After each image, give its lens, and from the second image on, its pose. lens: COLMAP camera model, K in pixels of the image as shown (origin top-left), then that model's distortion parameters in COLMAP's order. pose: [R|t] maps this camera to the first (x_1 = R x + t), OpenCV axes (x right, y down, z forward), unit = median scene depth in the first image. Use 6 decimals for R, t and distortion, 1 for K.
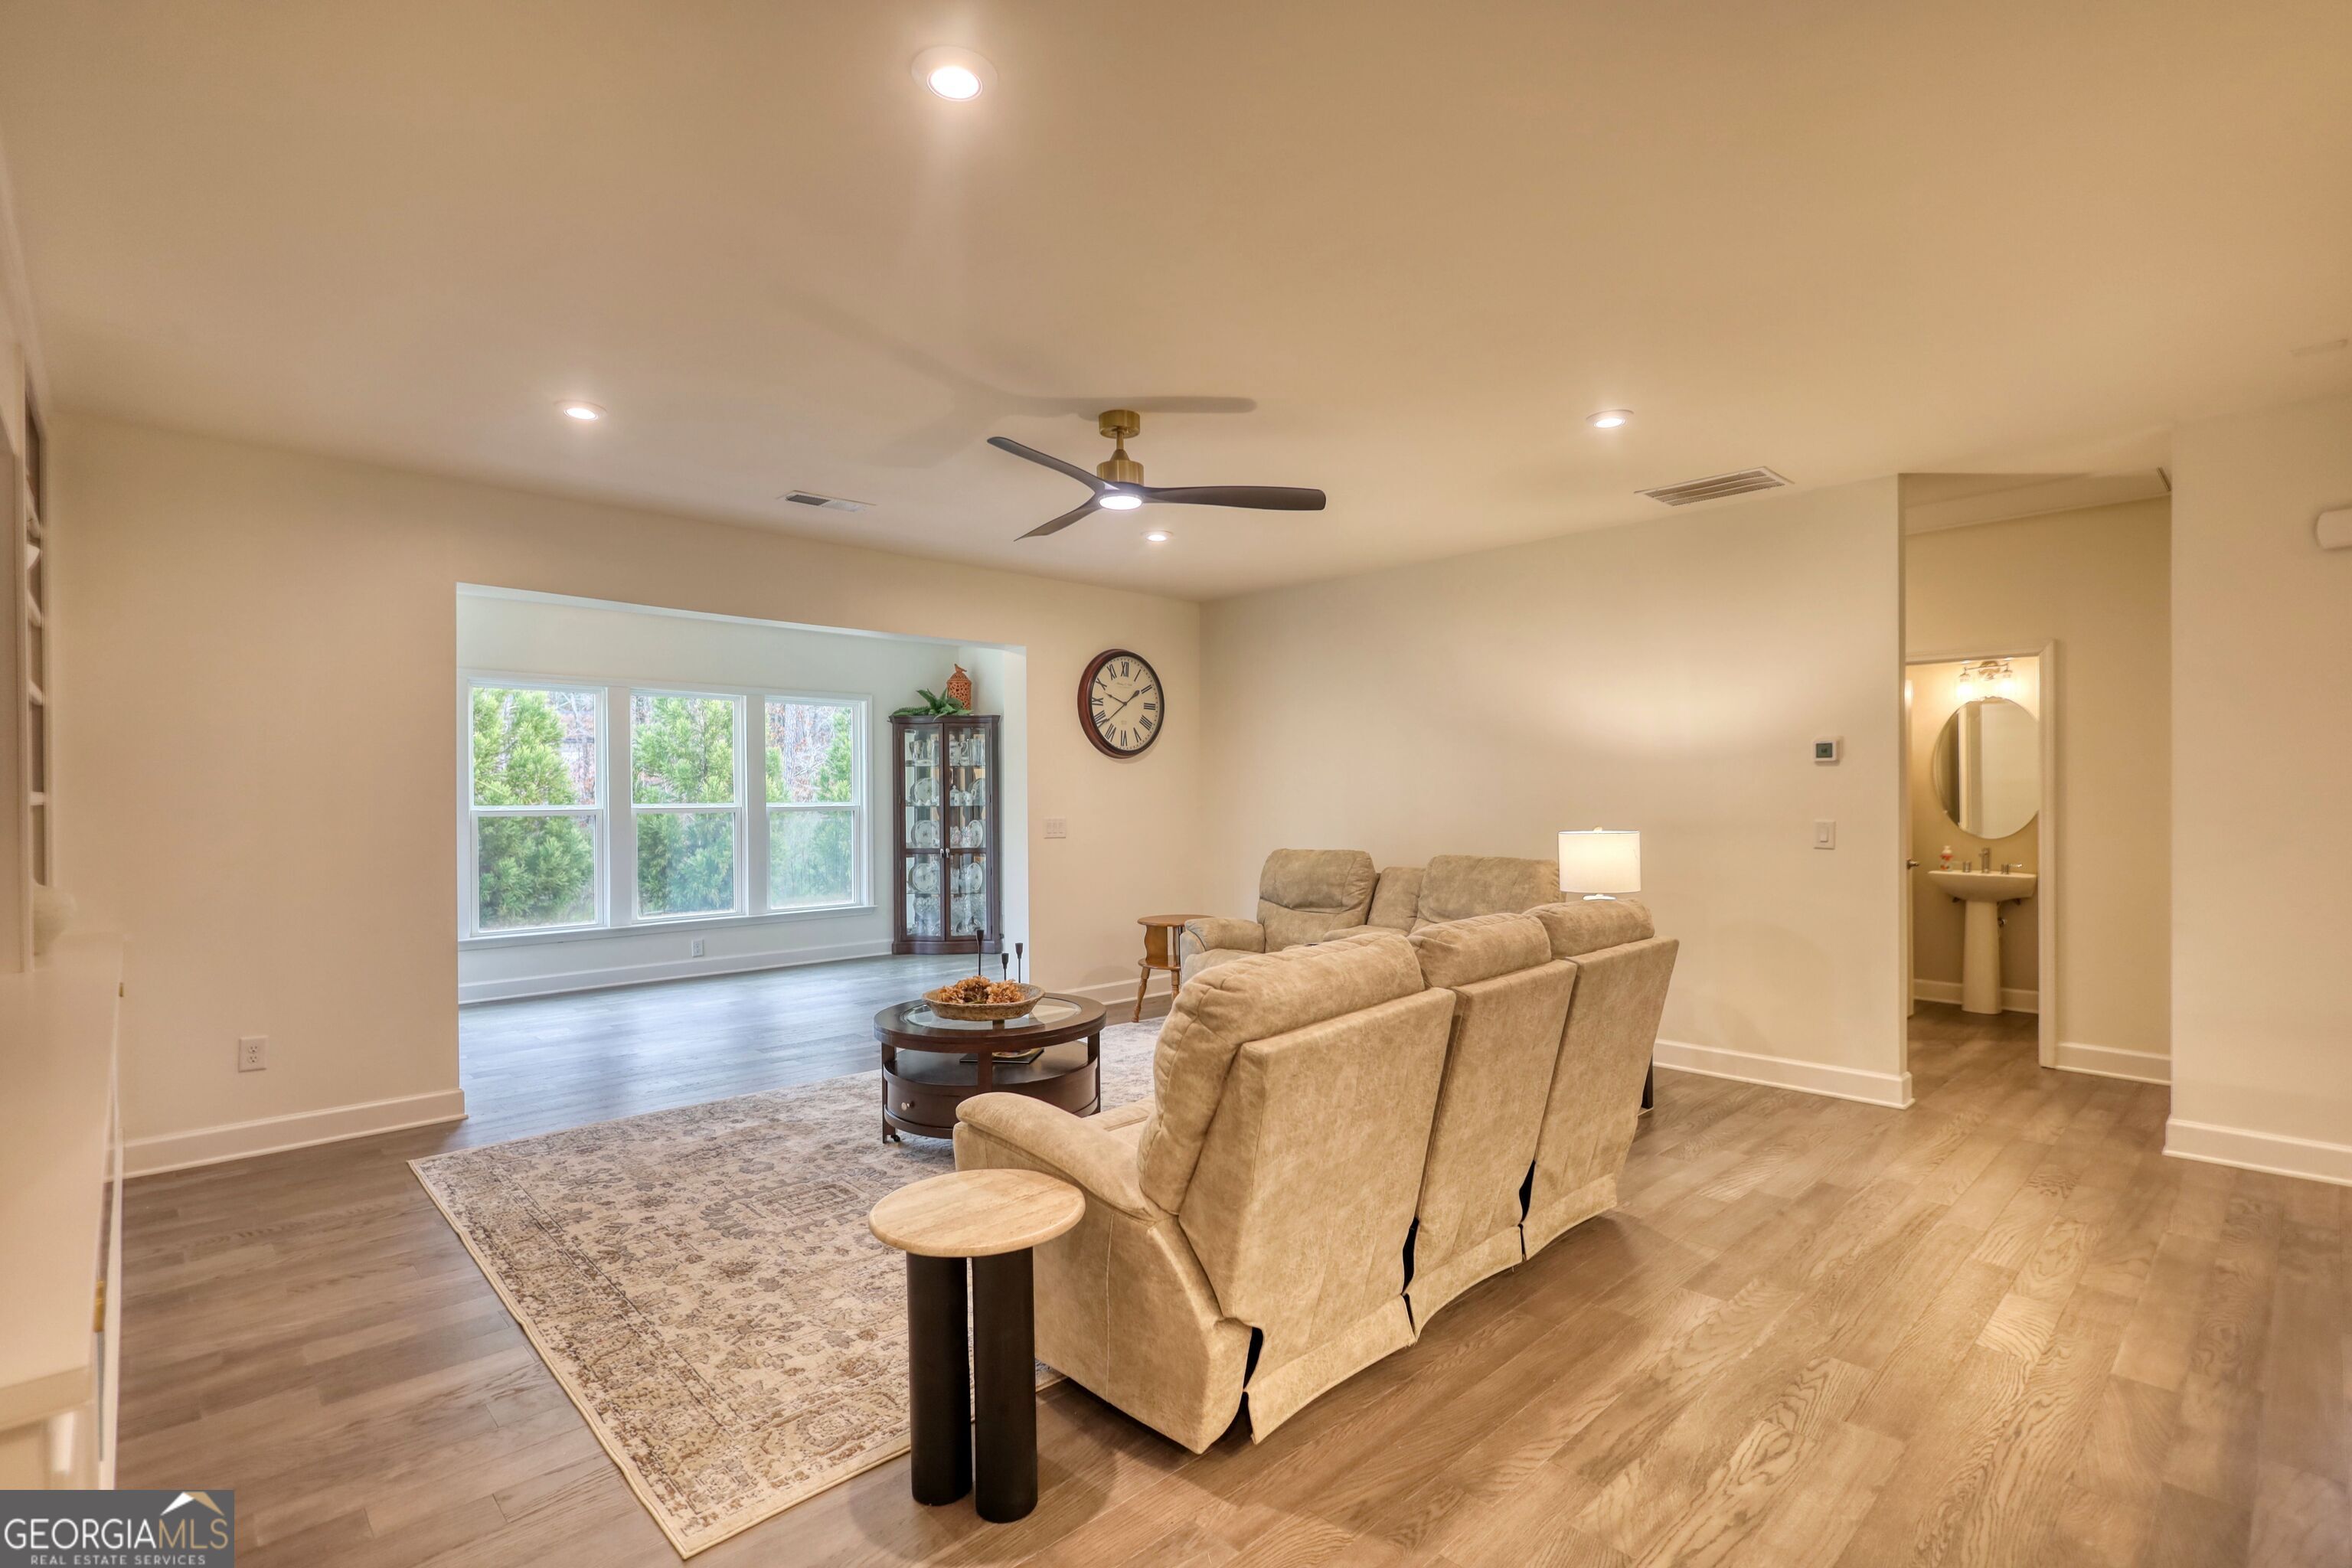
lens RADIAL K [[1098.7, 0, 1177.9], [0, 1098.7, 794.4], [0, 0, 1]] dist [0.000155, -0.000314]
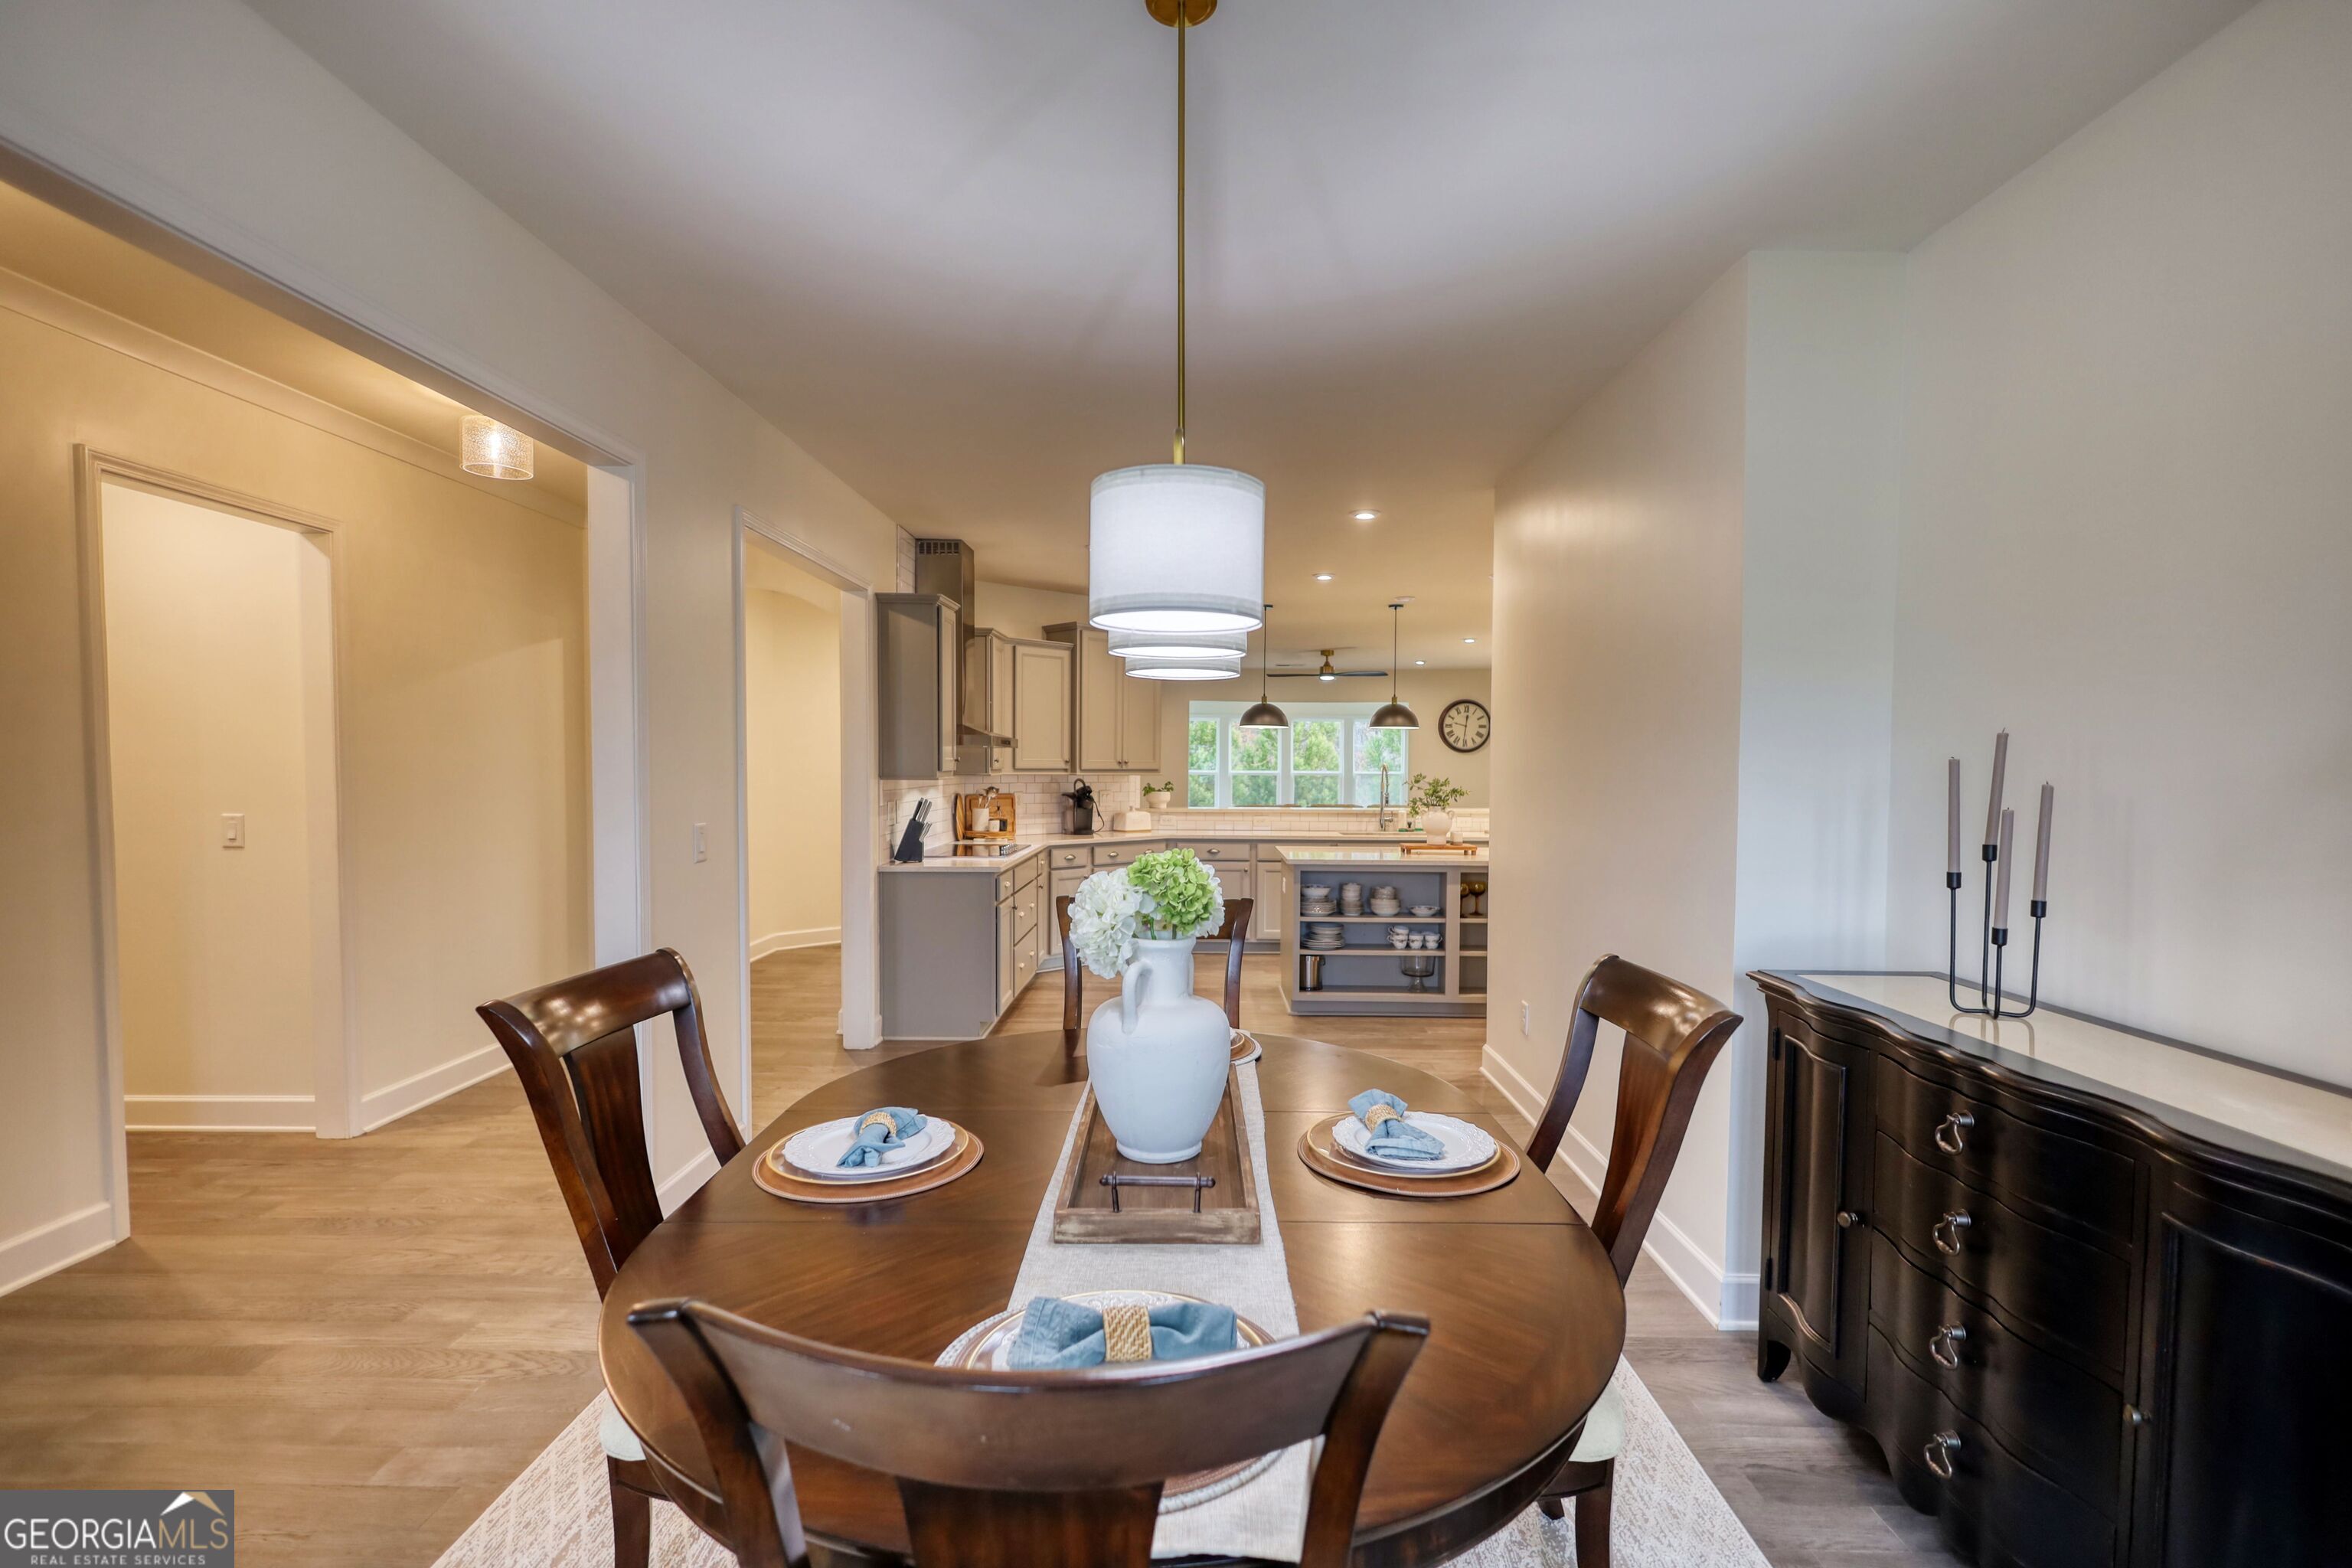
lens RADIAL K [[1098.7, 0, 1177.9], [0, 1098.7, 794.4], [0, 0, 1]] dist [0.000155, -0.000314]
pose [[0.717549, 0.030205, -0.695853, 0.987352], [-0.007952, 0.999349, 0.035179, -0.023102], [0.696463, -0.019709, 0.717322, -0.834899]]
